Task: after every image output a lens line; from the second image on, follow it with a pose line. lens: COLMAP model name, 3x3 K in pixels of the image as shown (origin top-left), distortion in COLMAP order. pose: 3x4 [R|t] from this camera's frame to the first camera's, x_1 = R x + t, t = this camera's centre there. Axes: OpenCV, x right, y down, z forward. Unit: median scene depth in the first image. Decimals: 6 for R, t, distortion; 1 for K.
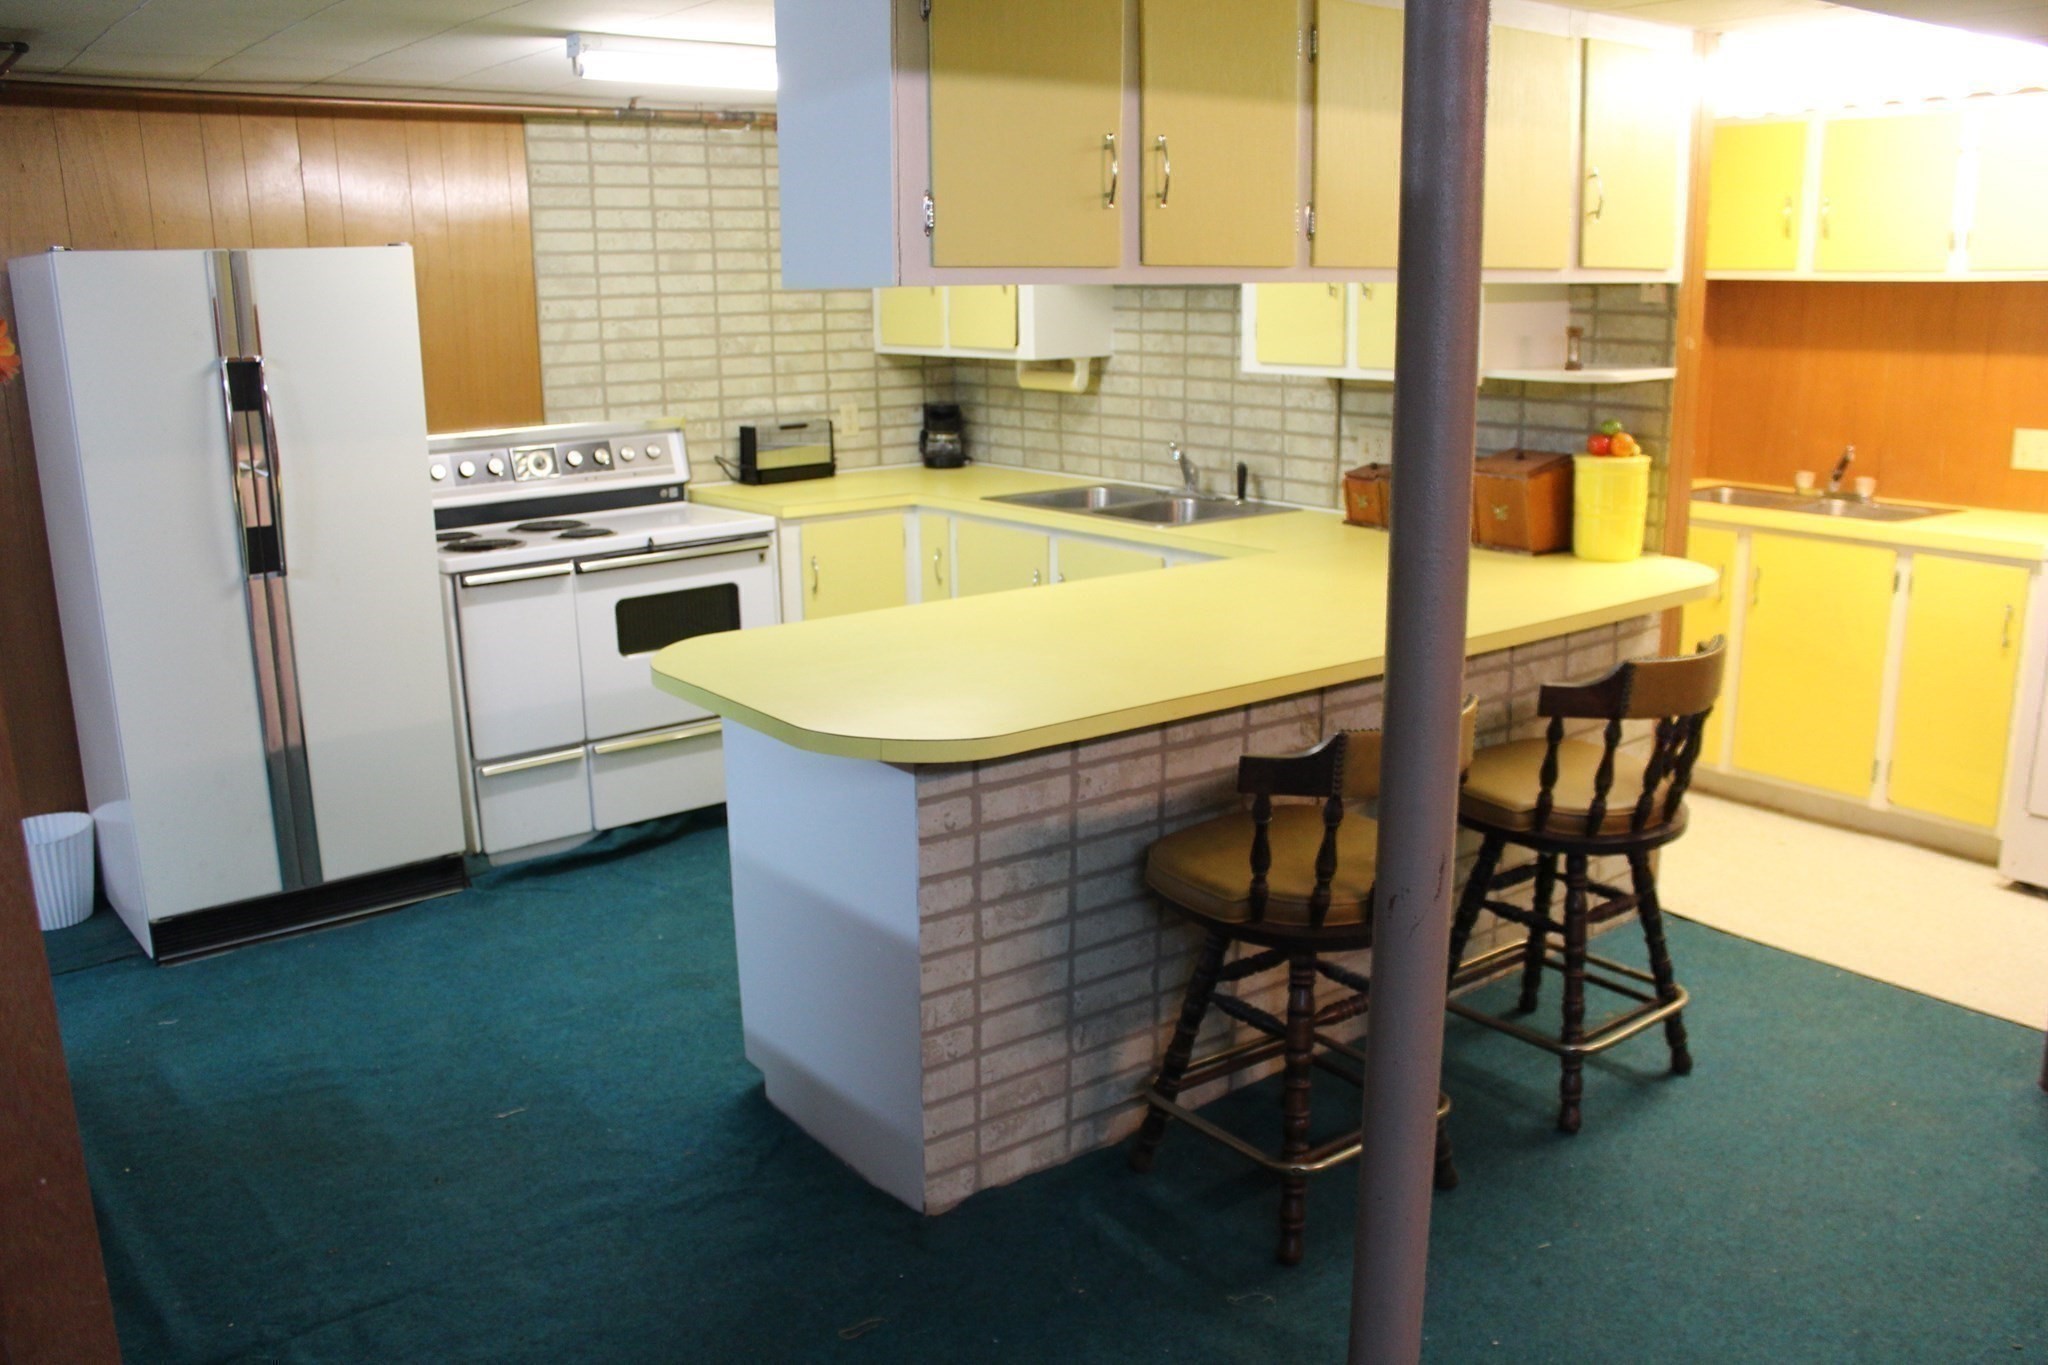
lens RADIAL K [[1699.3, 0, 1032.6], [0, 1699.3, 708.5], [0, 0, 1]] dist [-0.164306, 0.143841]
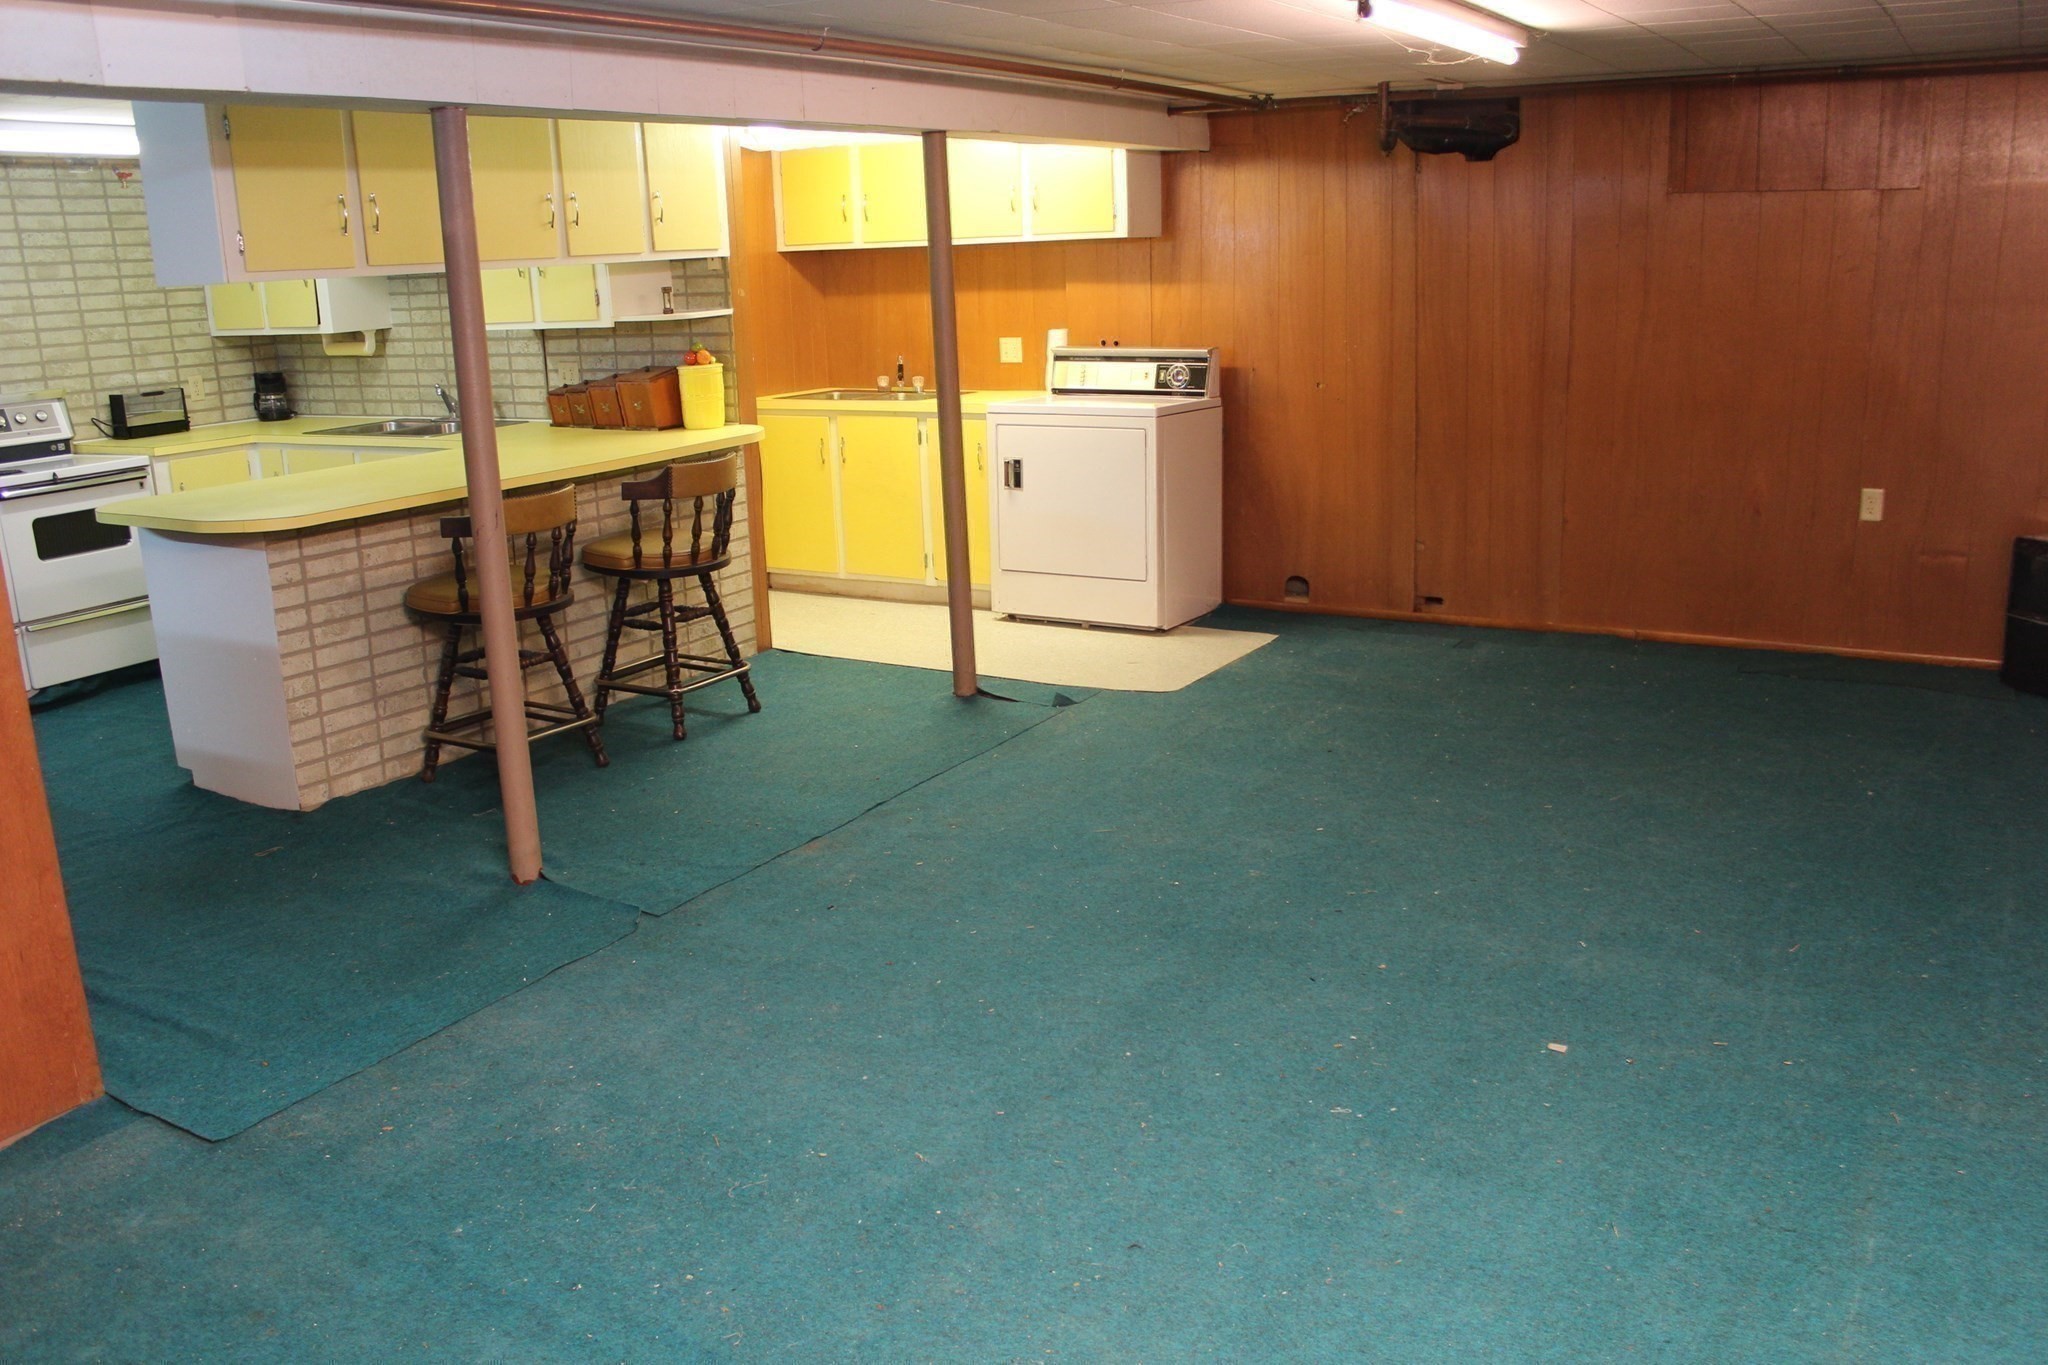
lens RADIAL K [[1699.3, 0, 1032.6], [0, 1699.3, 708.5], [0, 0, 1]] dist [-0.164306, 0.143841]
pose [[0.931814, -0.112894, 0.344932, 0.034595], [0.109017, 0.993566, 0.030685, 0.122864], [-0.346177, 0.009011, 0.938126, -0.476358]]
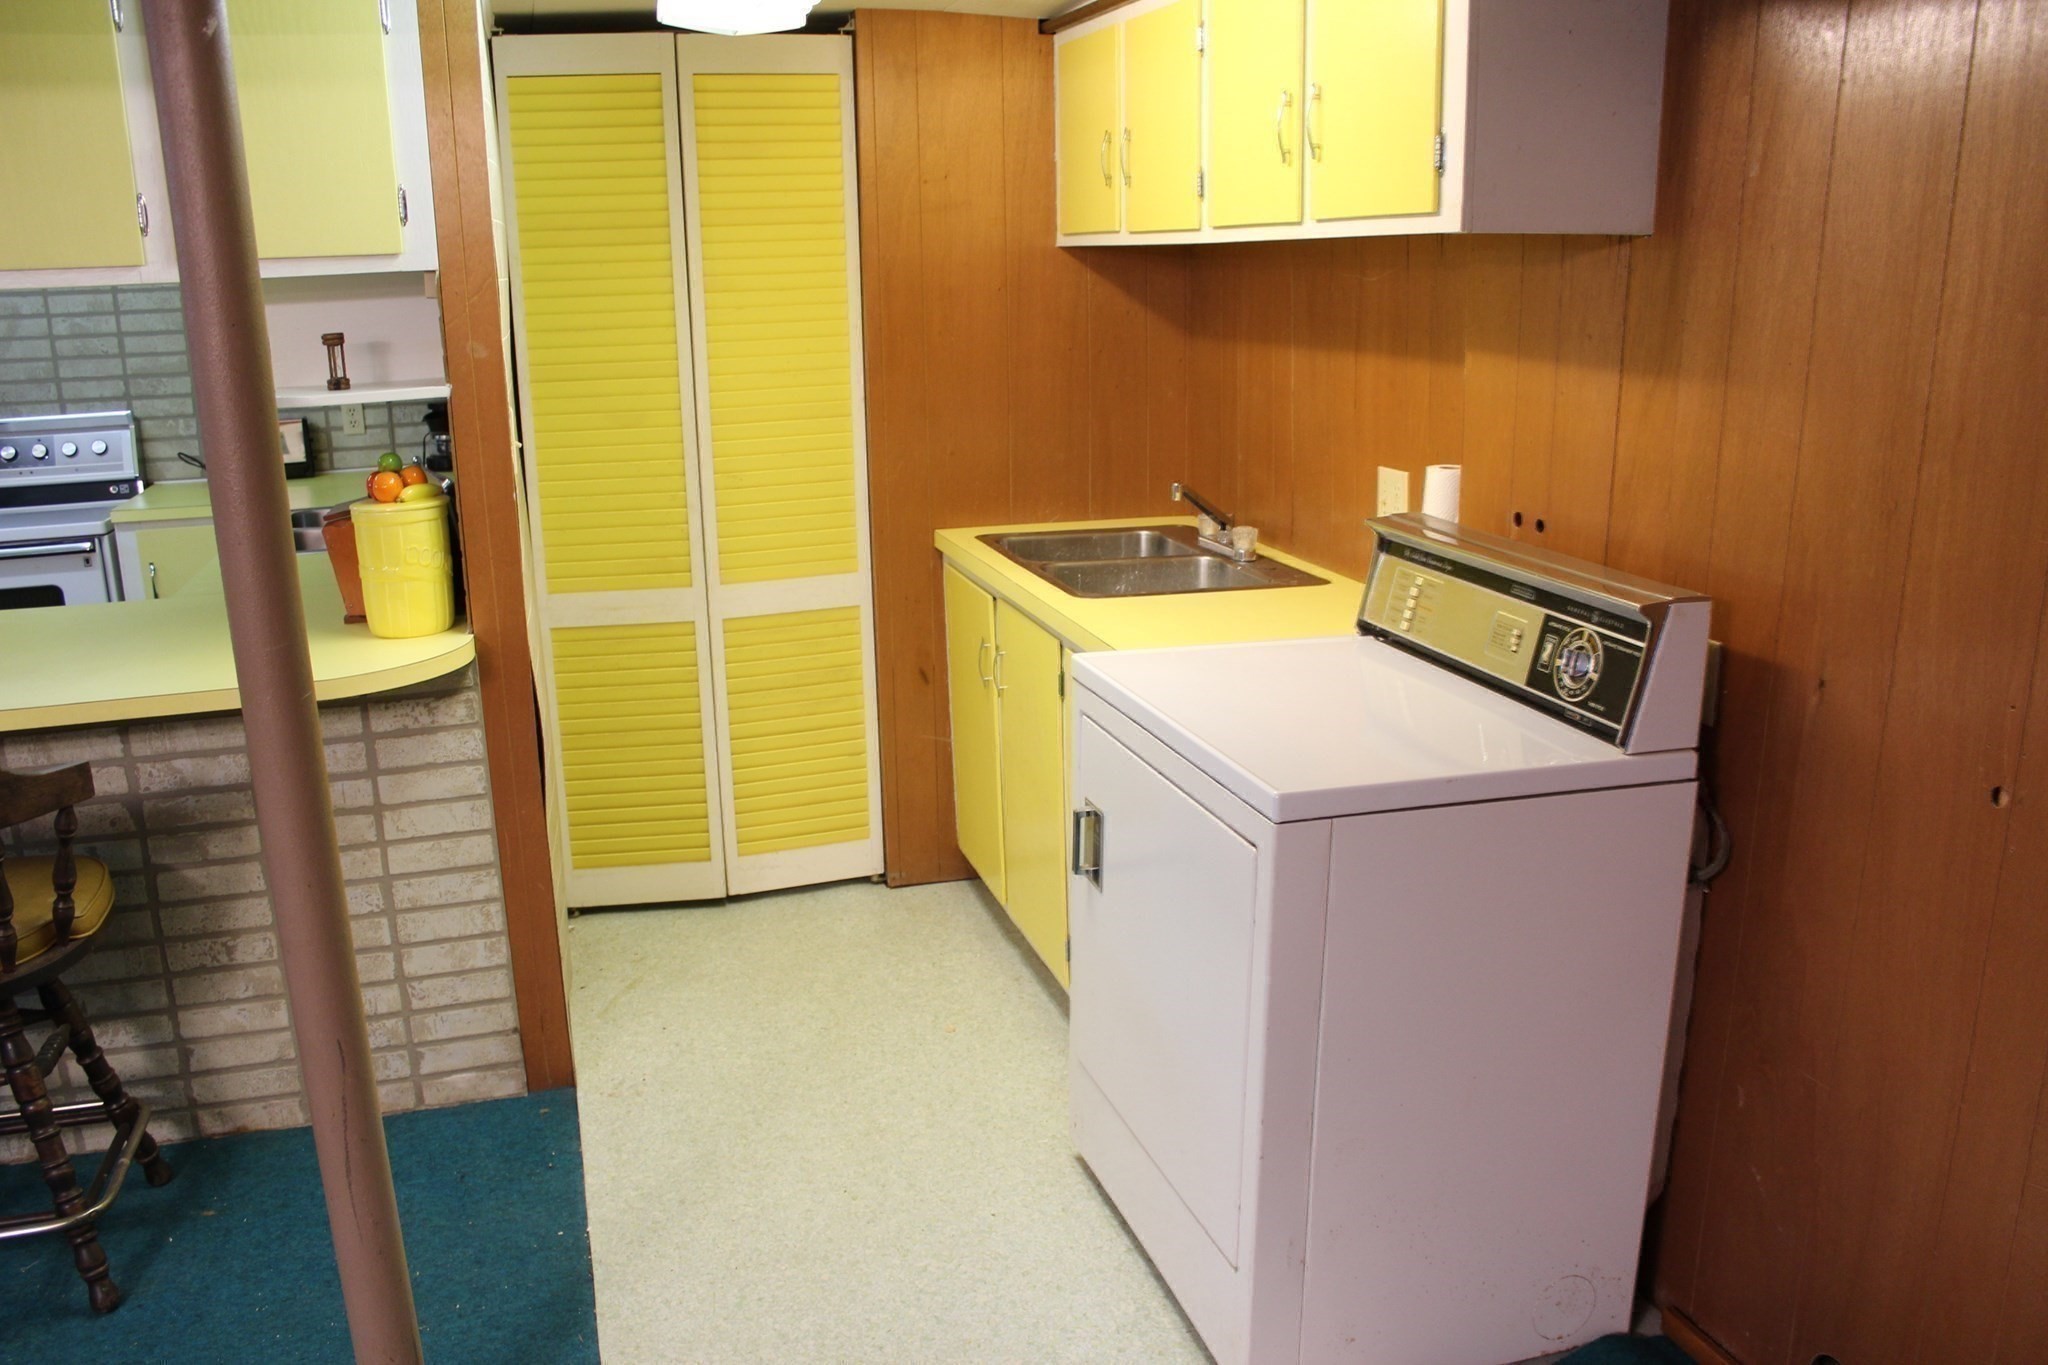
lens RADIAL K [[1699.3, 0, 1032.6], [0, 1699.3, 708.5], [0, 0, 1]] dist [-0.164306, 0.143841]
pose [[0.929259, 0.091368, -0.357951, 0.665042], [-0.084018, 0.995811, 0.036067, -0.079774], [0.359748, -0.003442, 0.933043, 0.287402]]
